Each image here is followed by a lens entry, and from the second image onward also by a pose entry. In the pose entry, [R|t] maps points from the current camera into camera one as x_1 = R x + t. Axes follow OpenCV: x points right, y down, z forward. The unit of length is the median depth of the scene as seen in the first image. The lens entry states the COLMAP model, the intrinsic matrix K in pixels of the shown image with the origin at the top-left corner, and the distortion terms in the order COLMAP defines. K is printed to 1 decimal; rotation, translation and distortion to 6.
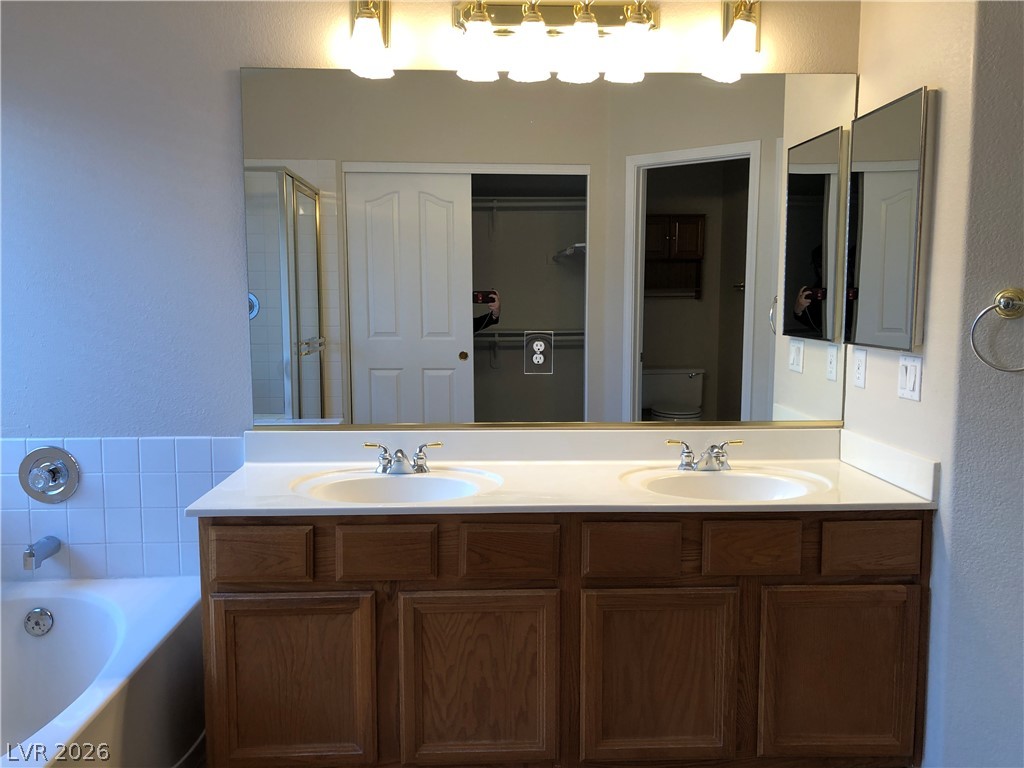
lens RADIAL K [[835.8, 0, 509.0], [0, 835.8, 385.9], [0, 0, 1]] dist [0.050523, -0.052880]
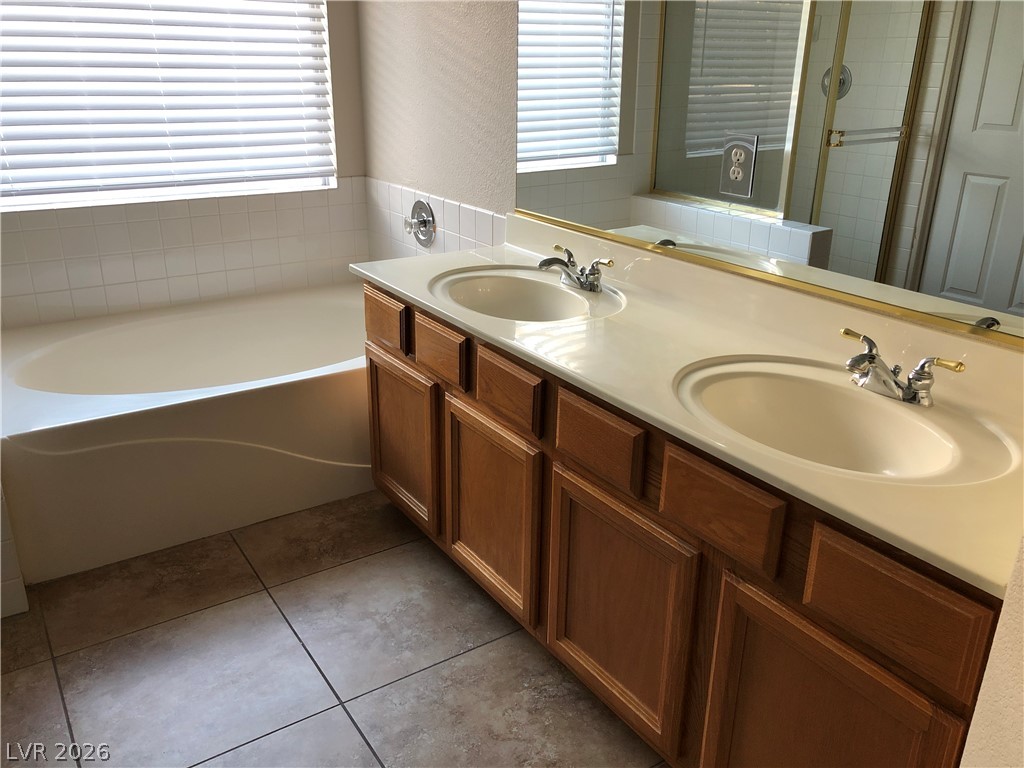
lens RADIAL K [[835.8, 0, 510.1], [0, 835.8, 380.4], [0, 0, 1]] dist [0.050523, -0.052880]
pose [[0.521001, 0.314066, -0.793676, 0.566966], [-0.105911, 0.946447, 0.304995, -0.064358], [0.846960, -0.074844, 0.526362, 0.444251]]
